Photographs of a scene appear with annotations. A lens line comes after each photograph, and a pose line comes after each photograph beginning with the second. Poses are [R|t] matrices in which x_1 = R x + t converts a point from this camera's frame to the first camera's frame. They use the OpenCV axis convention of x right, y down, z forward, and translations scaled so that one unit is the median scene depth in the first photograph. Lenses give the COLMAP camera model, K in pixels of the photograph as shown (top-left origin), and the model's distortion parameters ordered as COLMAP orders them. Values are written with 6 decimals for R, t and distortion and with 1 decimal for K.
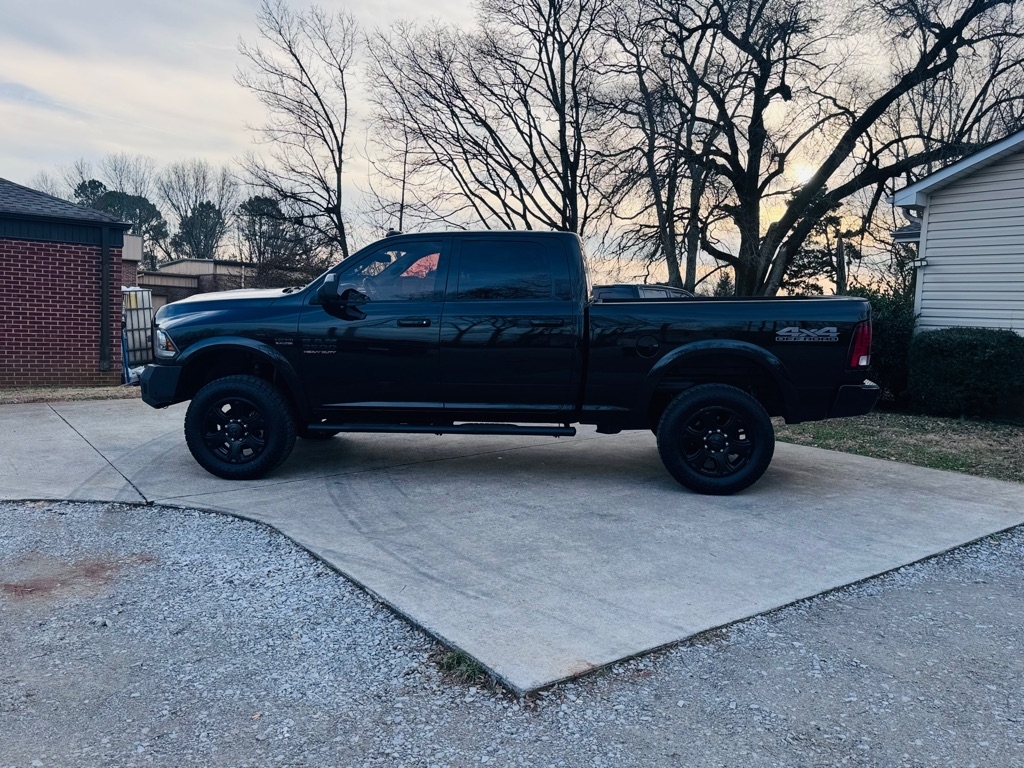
lens RADIAL K [[803.0, 0, 512.0], [0, 803.0, 384.0], [0, 0, 1]] dist [0.131924, -0.241062]
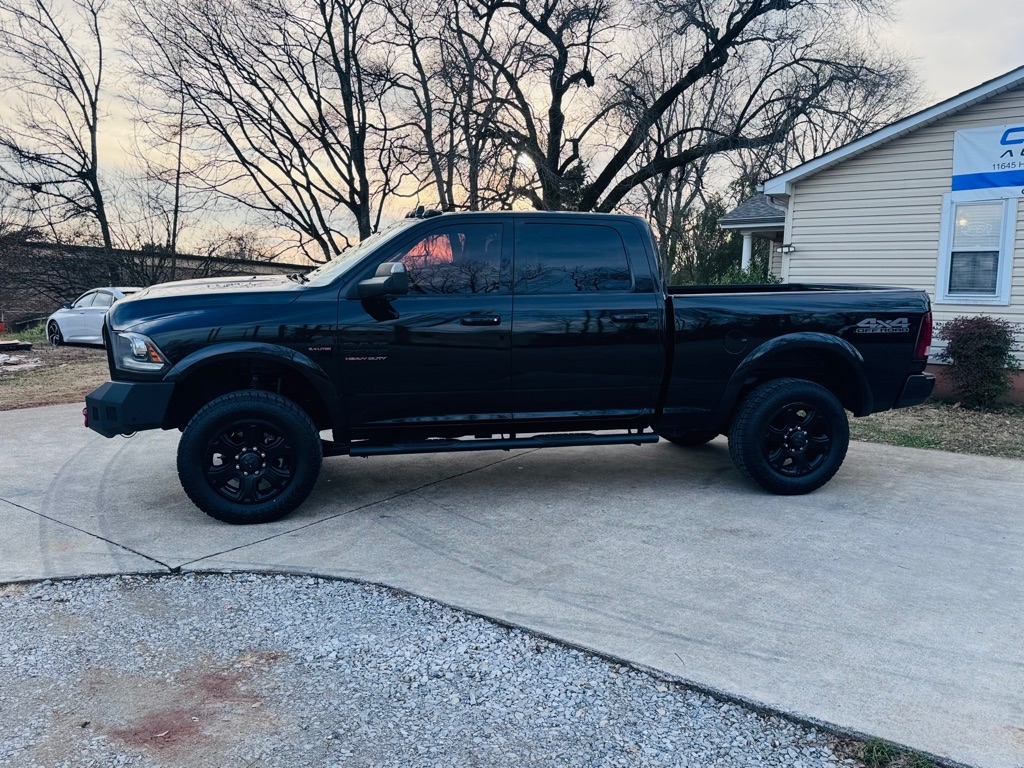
lens RADIAL K [[807.1, 0, 507.9], [0, 807.1, 380.2], [0, 0, 1]] dist [0.119016, -0.200695]
pose [[0.950765, -0.040373, 0.307271, -0.364495], [0.033626, 0.999064, 0.027222, -0.036337], [-0.308082, -0.015549, 0.951233, 0.189351]]
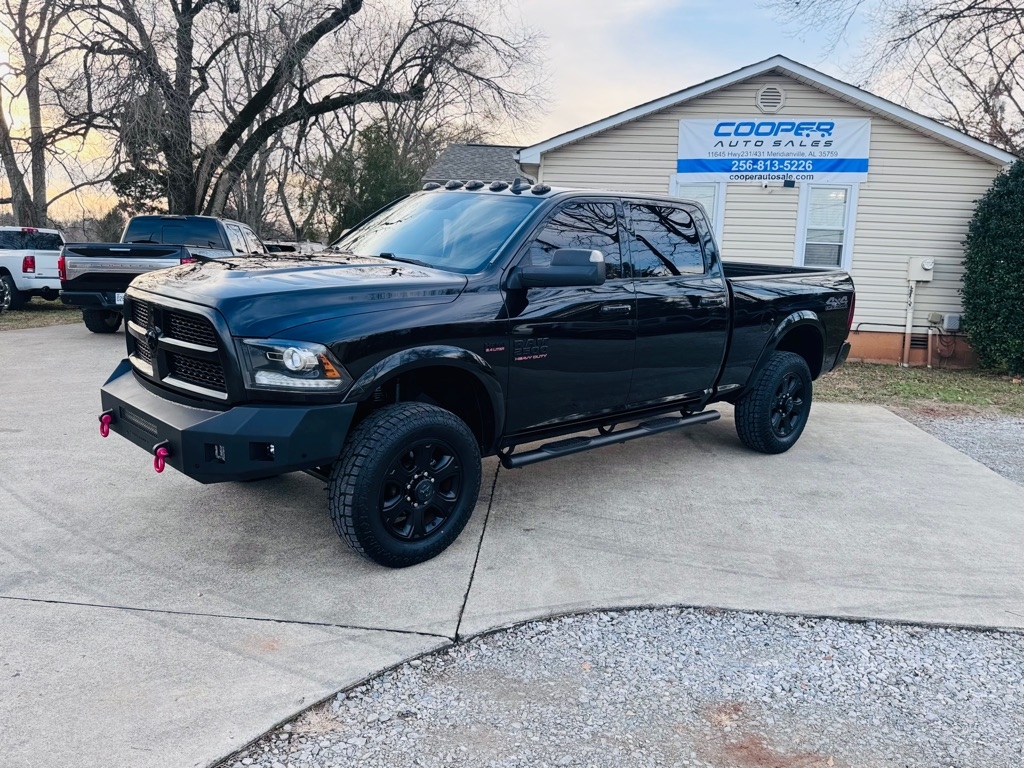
lens RADIAL K [[808.8, 0, 505.3], [0, 808.8, 383.0], [0, 0, 1]] dist [0.119544, -0.212364]
pose [[0.653120, -0.120239, 0.747648, -0.816515], [0.048238, 0.991914, 0.117384, -0.105716], [-0.755716, -0.040601, 0.653639, 0.567165]]
